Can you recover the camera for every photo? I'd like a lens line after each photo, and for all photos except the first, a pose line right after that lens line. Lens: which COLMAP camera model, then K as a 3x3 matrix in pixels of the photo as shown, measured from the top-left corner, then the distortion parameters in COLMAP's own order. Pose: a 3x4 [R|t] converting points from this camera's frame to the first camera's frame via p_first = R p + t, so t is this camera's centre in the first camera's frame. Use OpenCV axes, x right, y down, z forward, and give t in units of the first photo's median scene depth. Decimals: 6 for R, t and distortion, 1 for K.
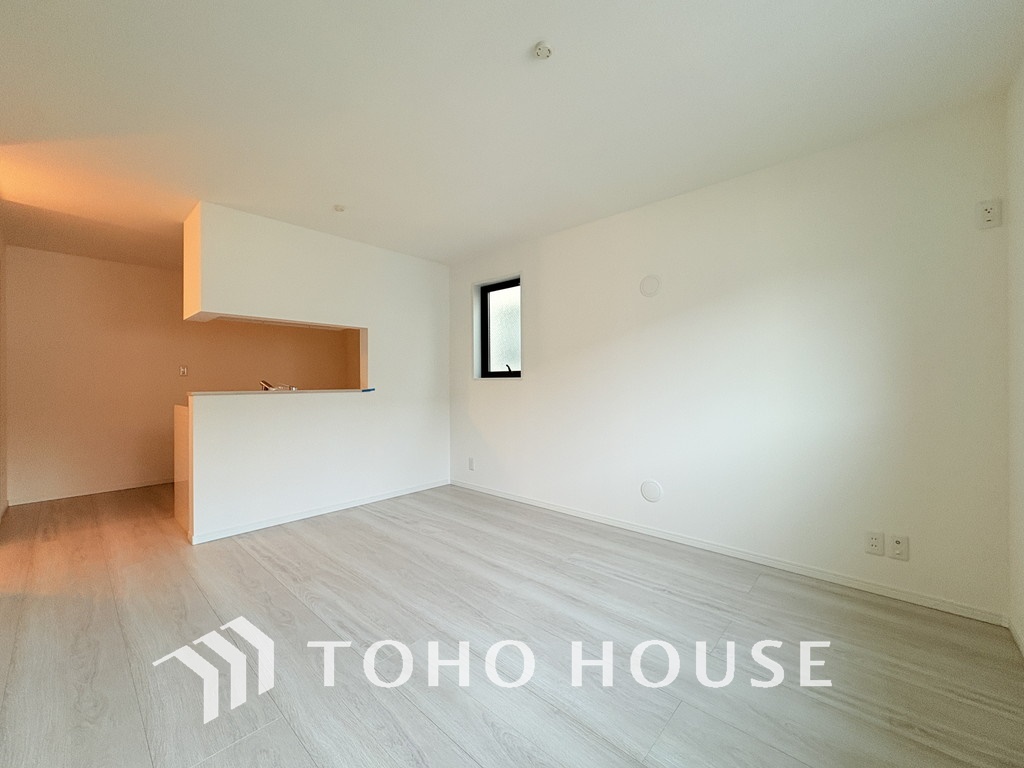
lens RADIAL K [[408.0, 0, 510.9], [0, 408.0, 386.4], [0, 0, 1]] dist [-0.000499, -0.000530]
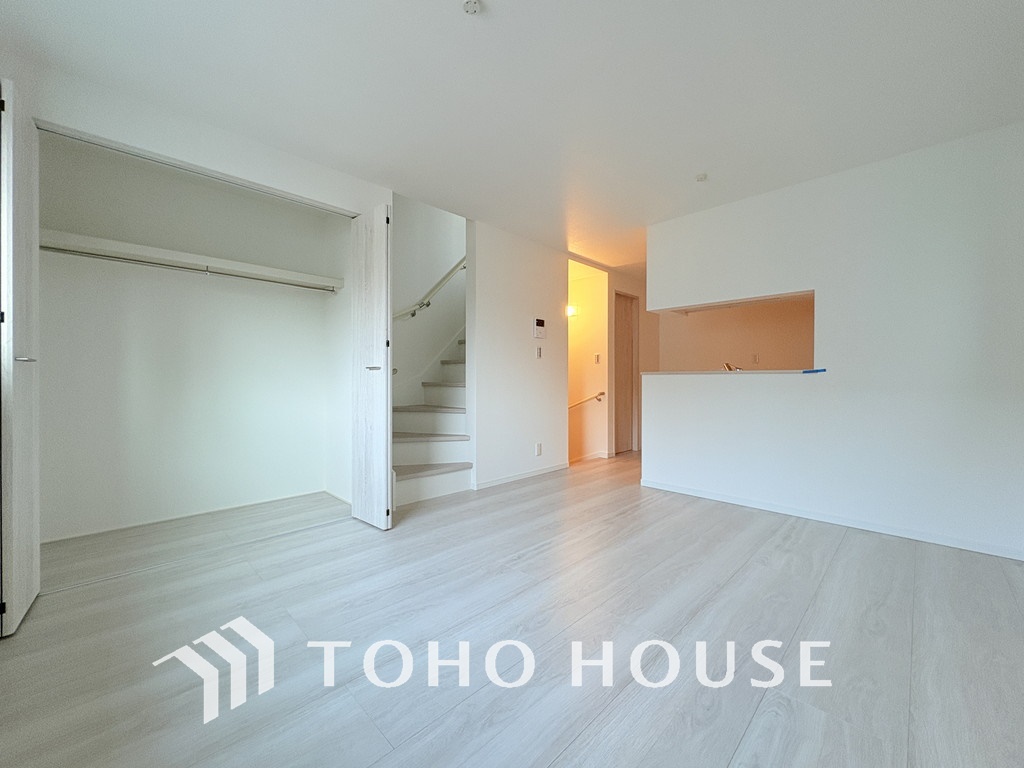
lens RADIAL K [[408.0, 0, 509.3], [0, 408.0, 378.7], [0, 0, 1]] dist [-0.000499, -0.000530]
pose [[-0.050149, 0.002154, -0.998739, 0.494914], [-0.011951, 0.999925, 0.002757, 0.031648], [0.998670, 0.012074, -0.050119, 0.527787]]
